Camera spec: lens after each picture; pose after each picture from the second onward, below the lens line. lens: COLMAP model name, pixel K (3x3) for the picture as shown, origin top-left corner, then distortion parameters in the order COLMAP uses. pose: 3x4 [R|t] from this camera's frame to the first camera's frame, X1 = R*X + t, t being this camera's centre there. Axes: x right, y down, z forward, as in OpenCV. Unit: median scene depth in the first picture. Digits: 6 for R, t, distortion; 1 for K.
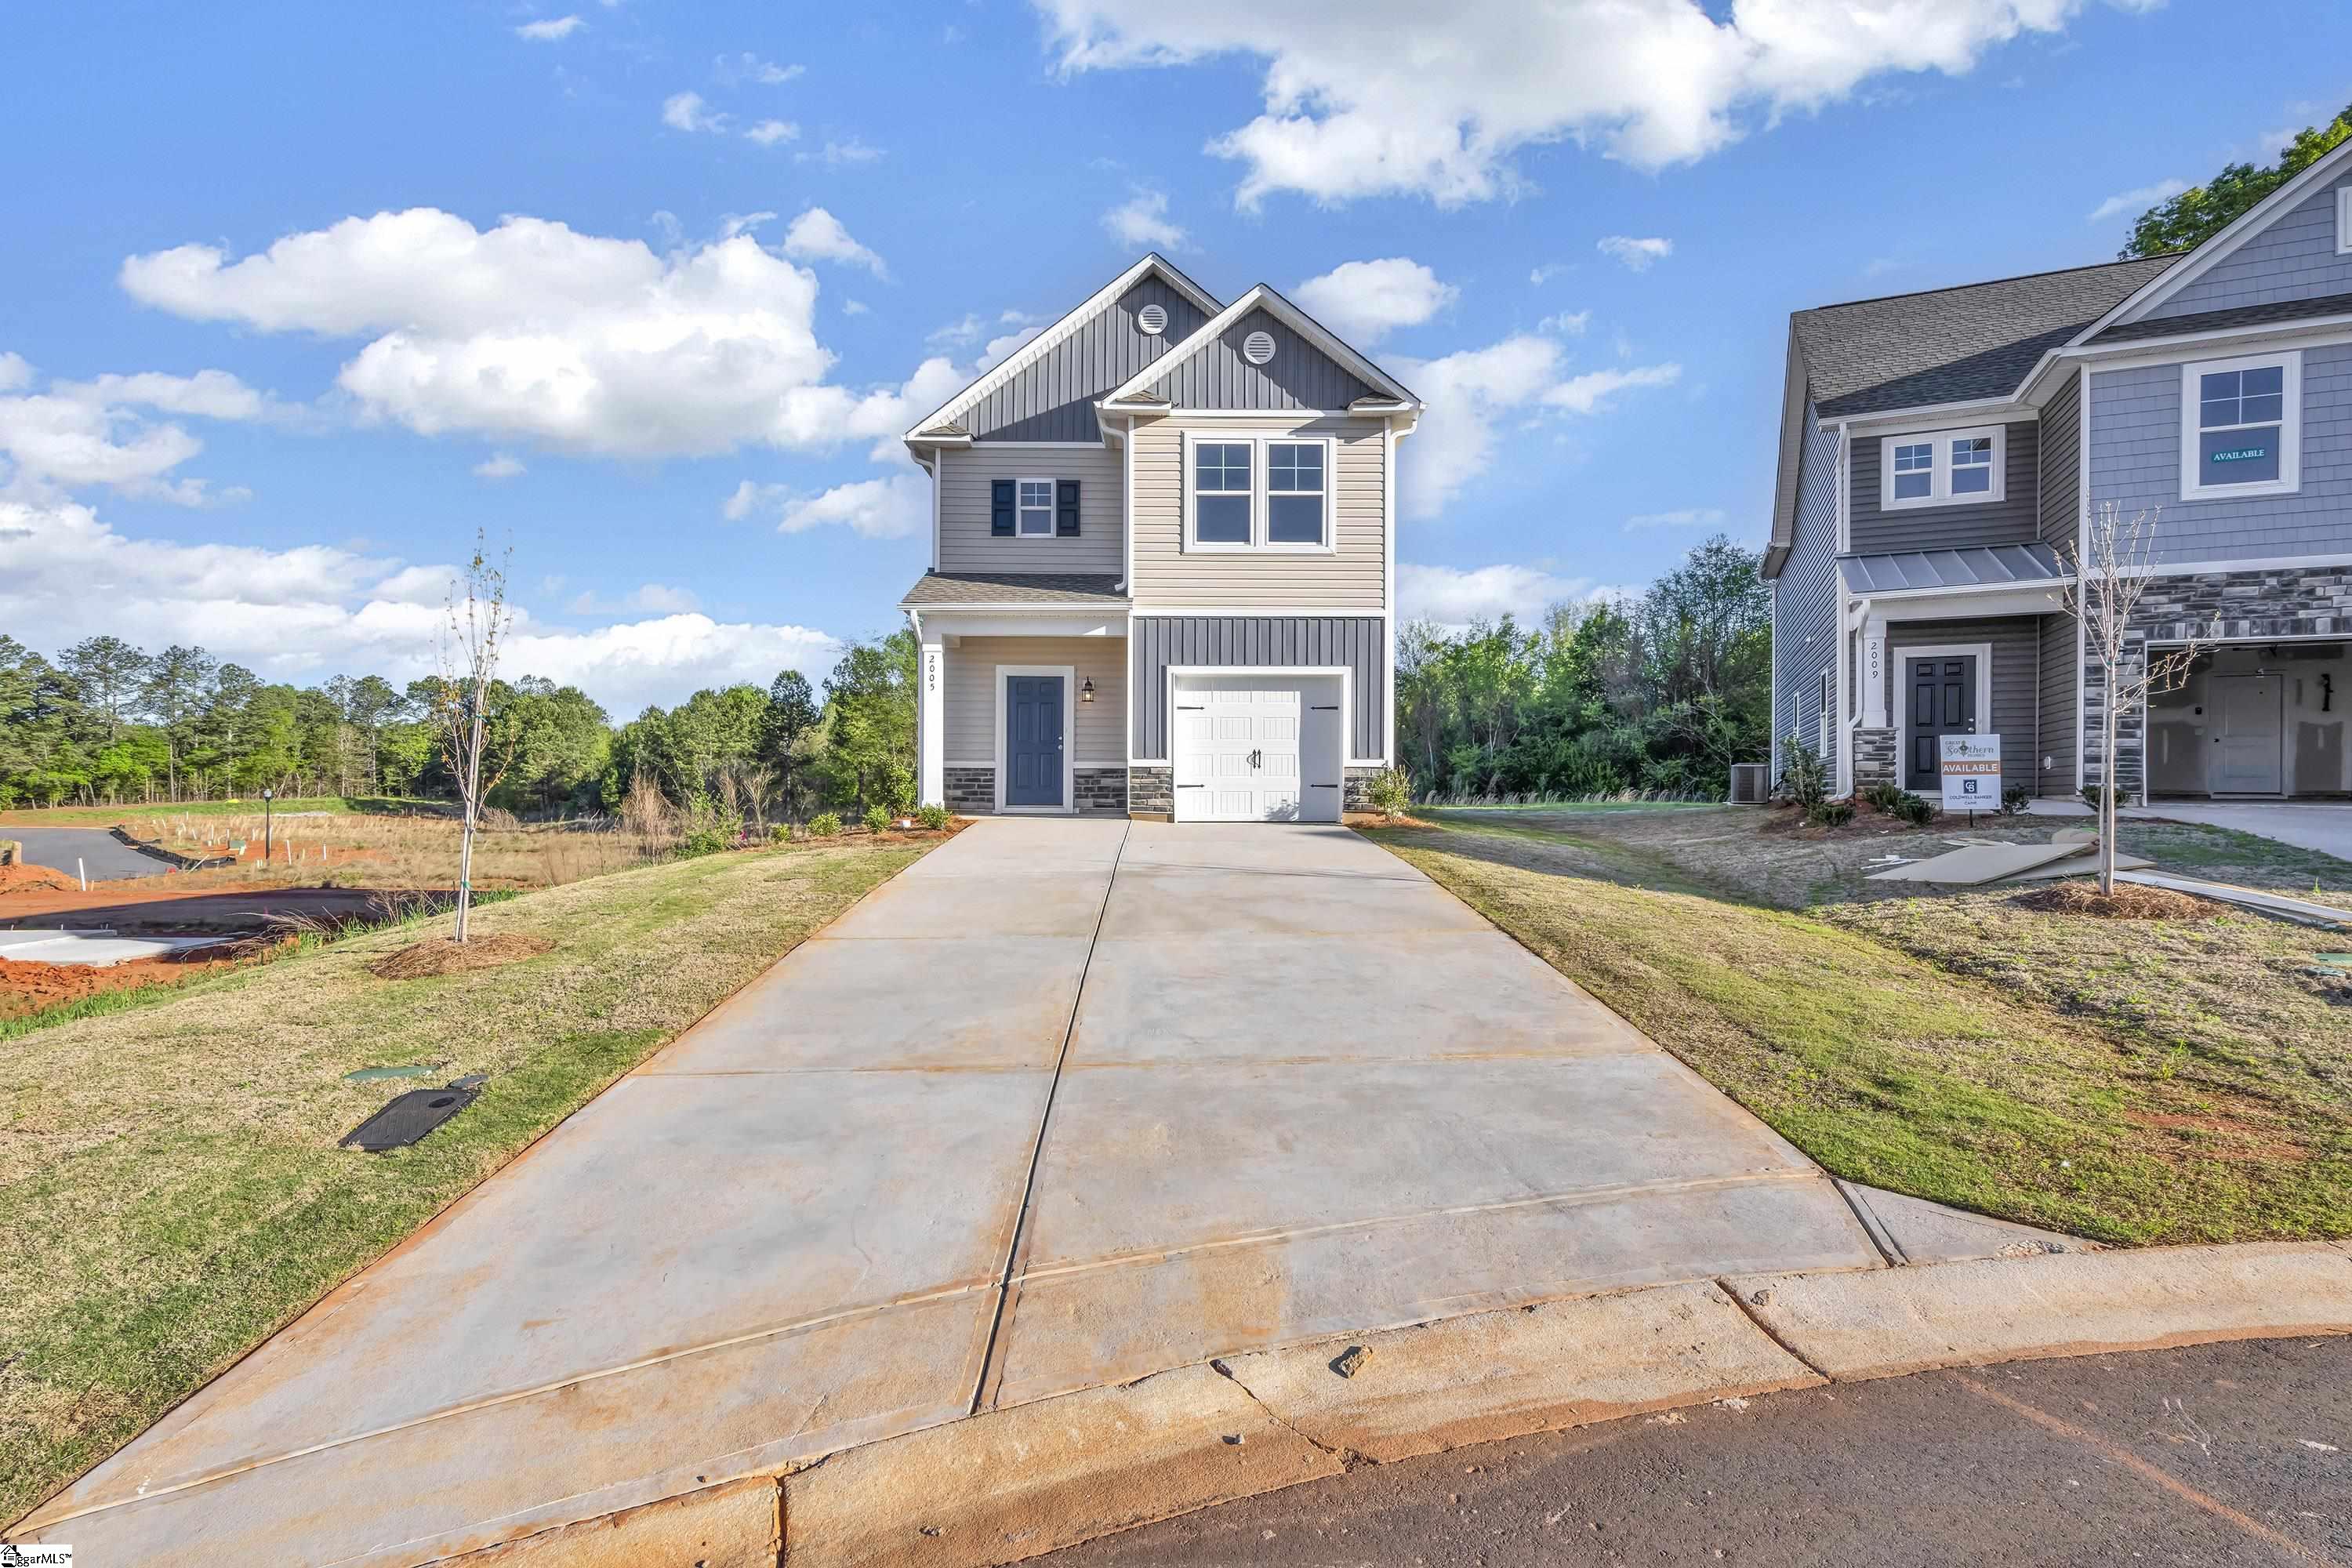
lens RADIAL K [[1107.2, 0, 1175.6], [0, 1107.2, 798.9], [0, 0, 1]] dist [-0.004110, -0.000790]
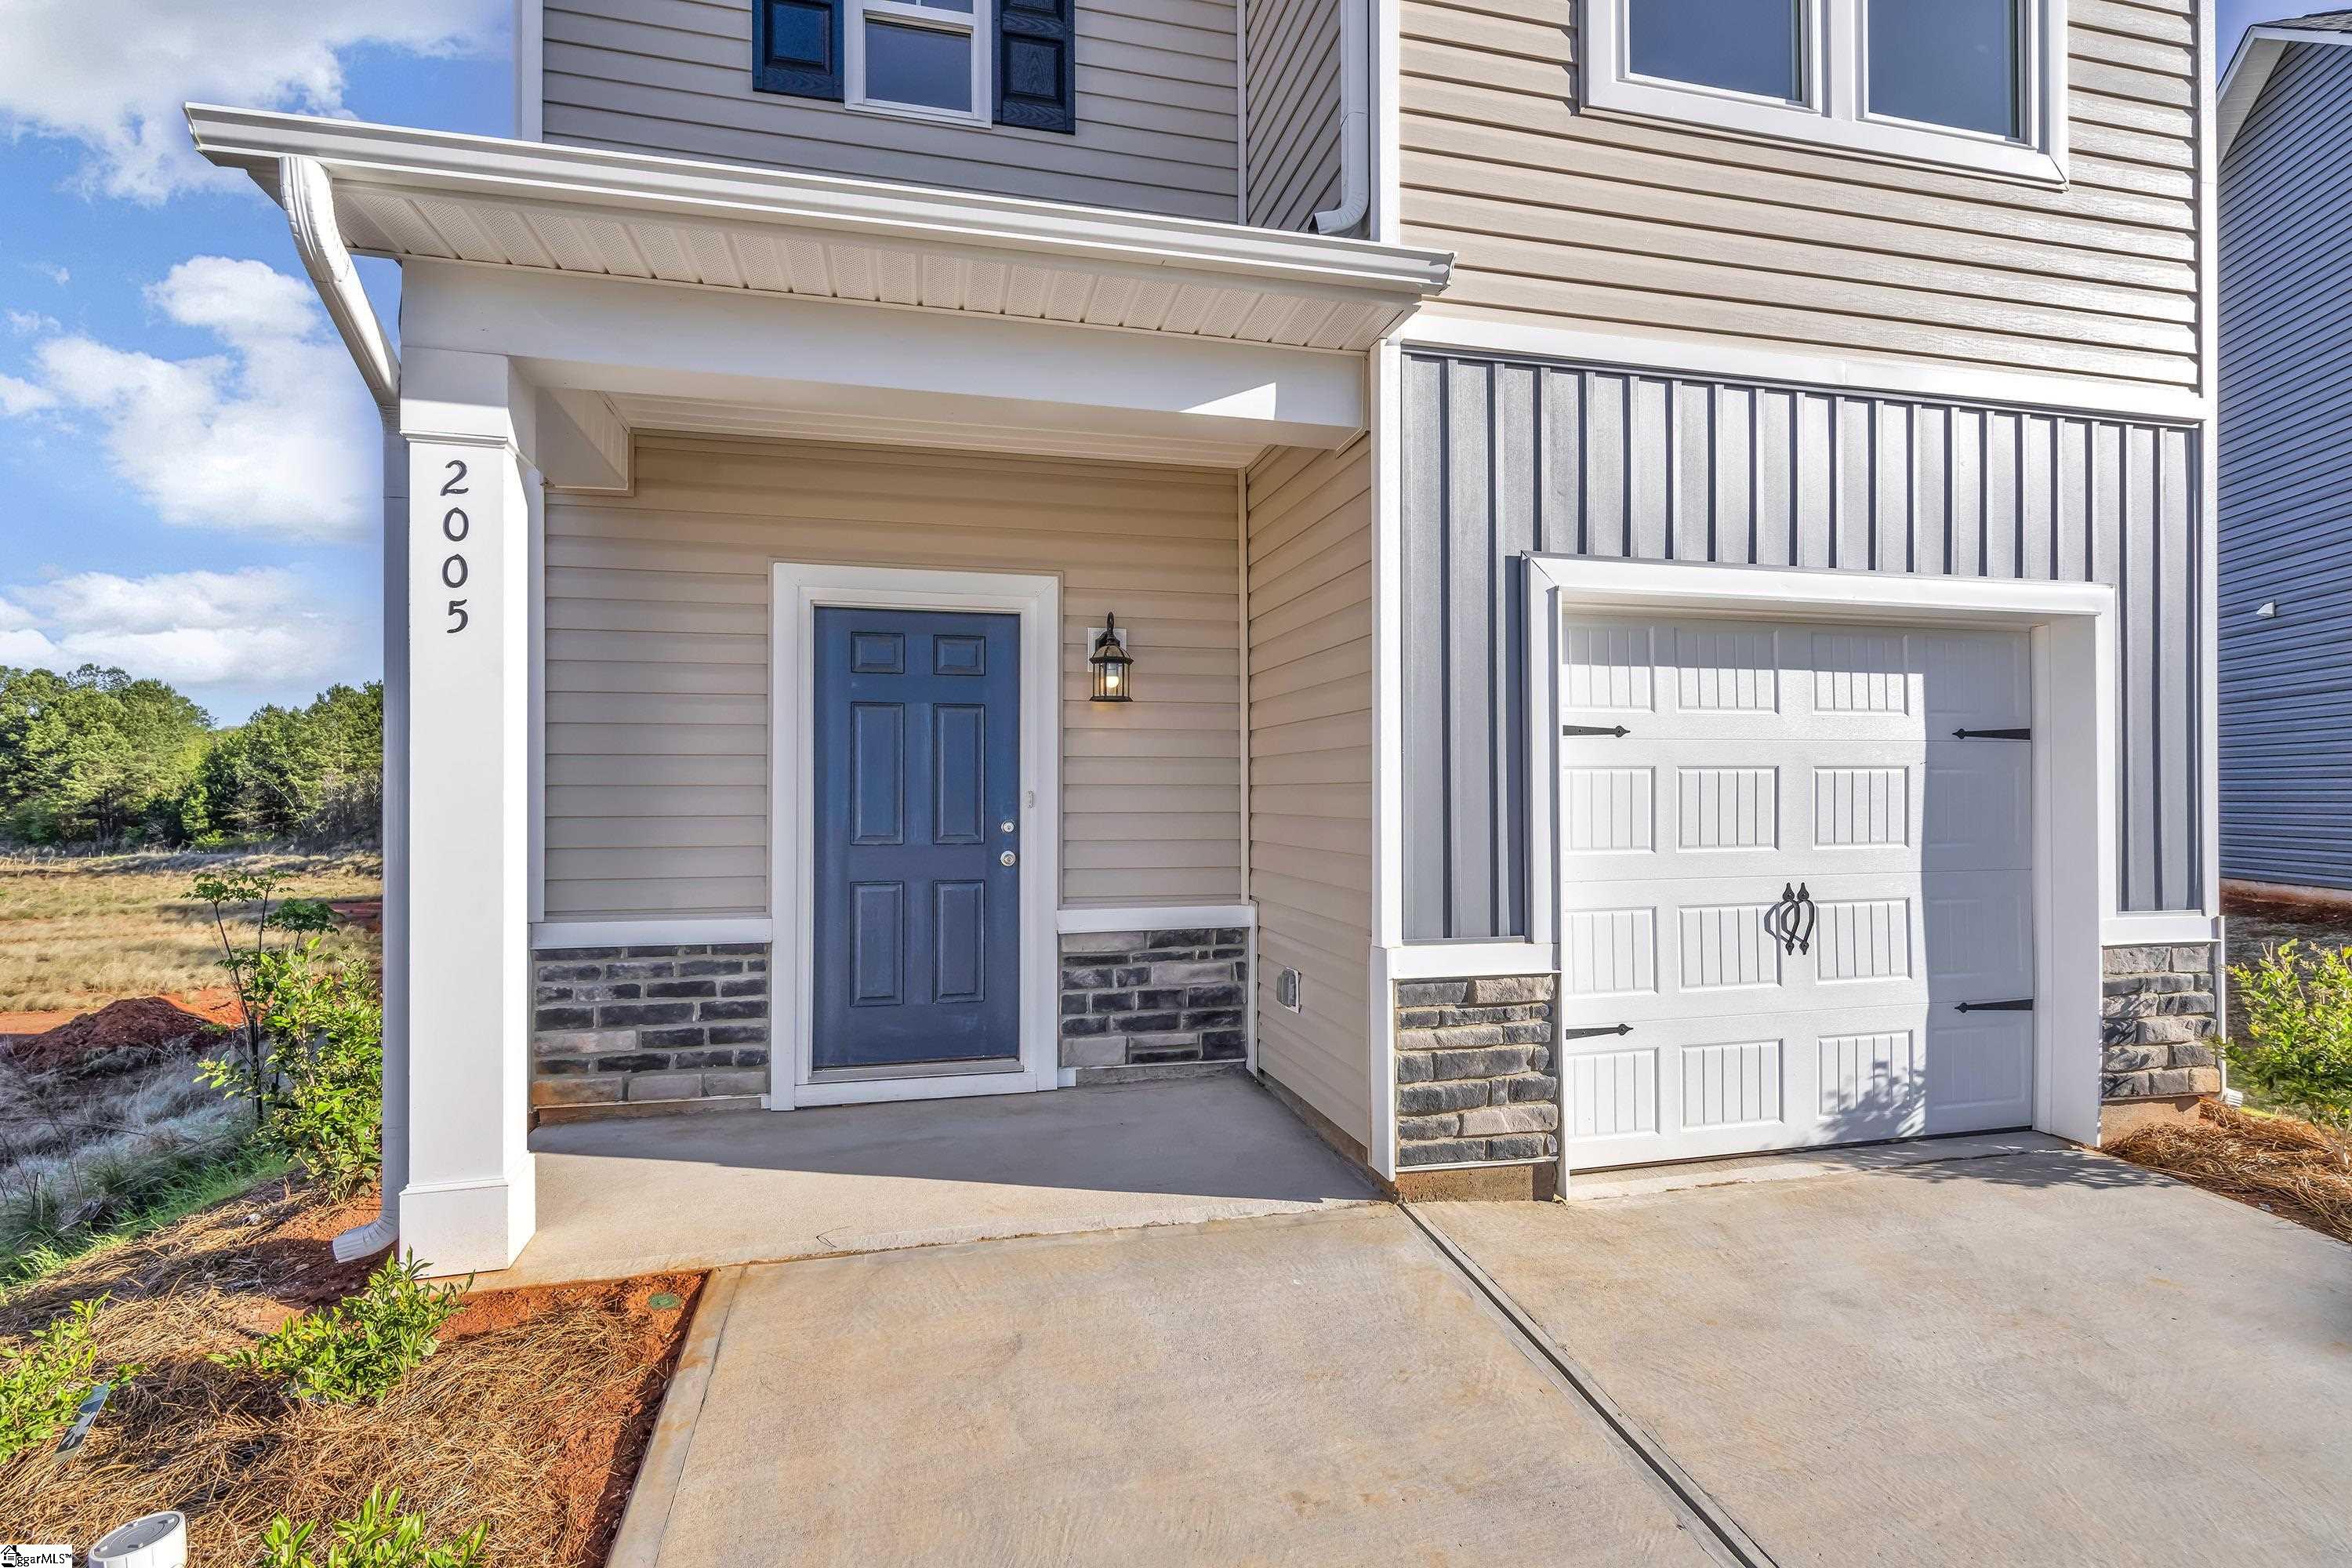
lens RADIAL K [[1107.2, 0, 1175.6], [0, 1107.2, 798.9], [0, 0, 1]] dist [-0.004110, -0.000790]
pose [[0.974377, -0.005861, 0.224845, -0.127100], [0.007525, 0.999950, -0.006545, -0.060396], [-0.224796, 0.008069, 0.974372, 0.714058]]
